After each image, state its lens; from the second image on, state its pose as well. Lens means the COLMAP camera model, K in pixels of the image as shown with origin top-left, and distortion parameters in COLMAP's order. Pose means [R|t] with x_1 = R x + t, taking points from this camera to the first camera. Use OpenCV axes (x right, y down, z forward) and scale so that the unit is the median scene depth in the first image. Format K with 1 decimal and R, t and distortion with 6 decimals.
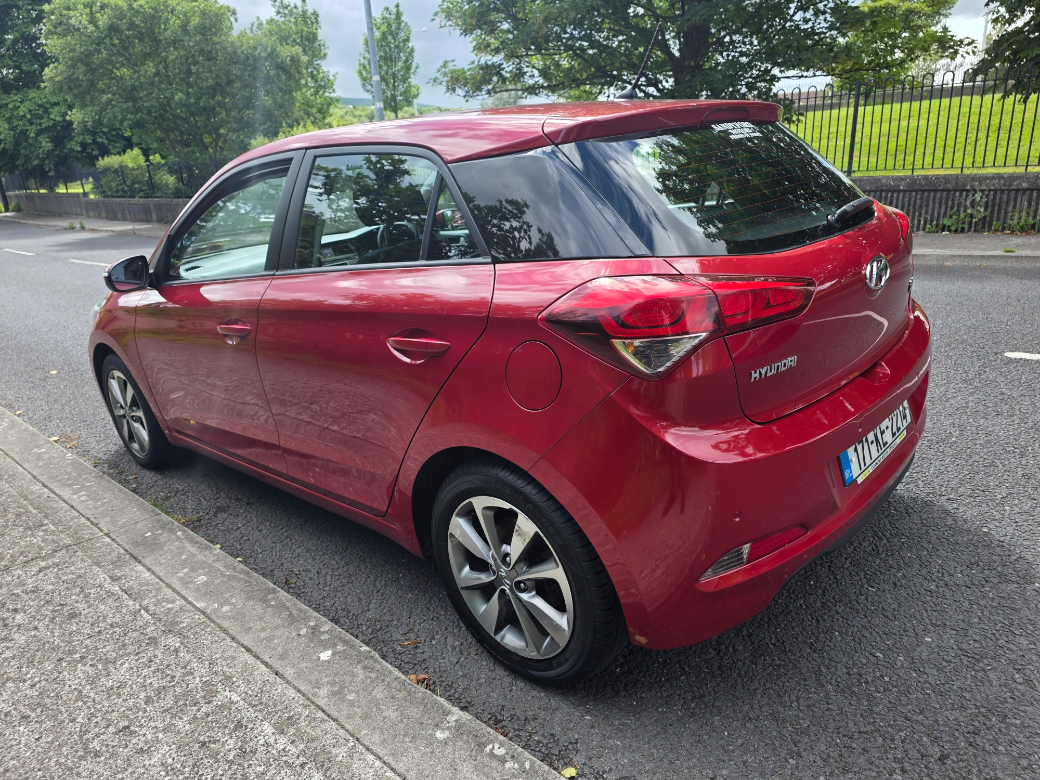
lens RADIAL K [[748.1, 0, 520.0], [0, 748.1, 390.0], [0, 0, 1]] dist [0.006803, 0.007773]
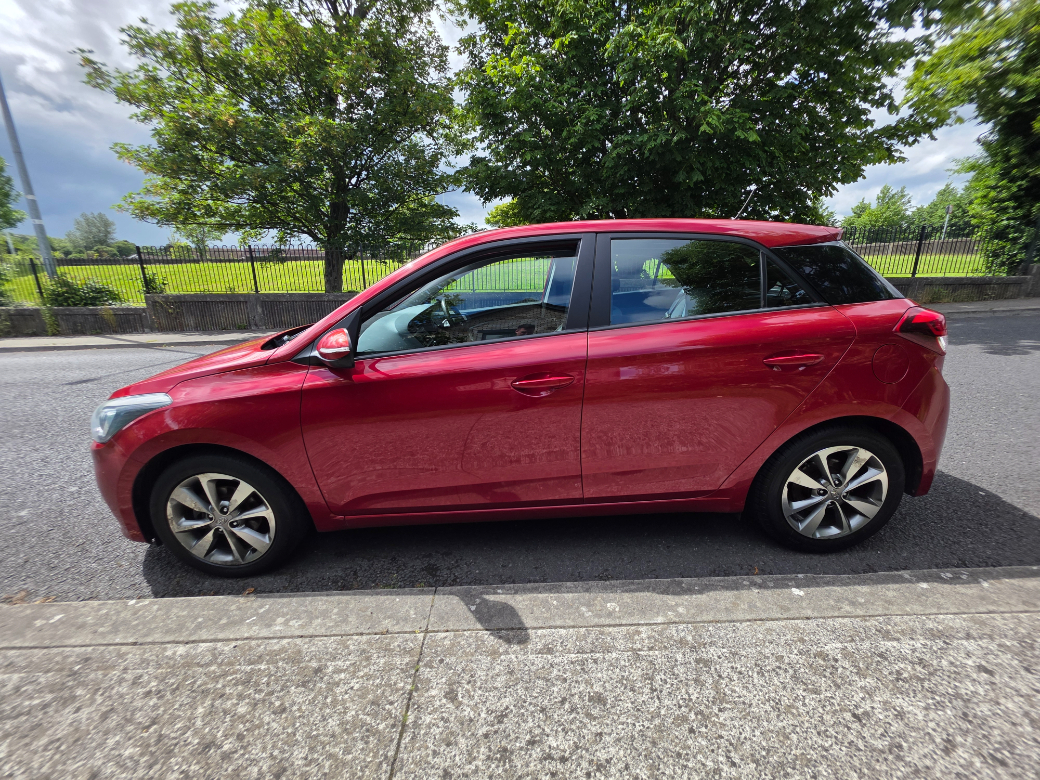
lens RADIAL K [[408.3, 0, 520.0], [0, 408.3, 390.0], [0, 0, 1]] dist [0.007445, 0.000567]
pose [[0.706825, -0.226379, 0.670188, -0.787303], [0.165053, 0.974039, 0.154939, -0.206768], [-0.687864, 0.001102, 0.725839, 0.511517]]
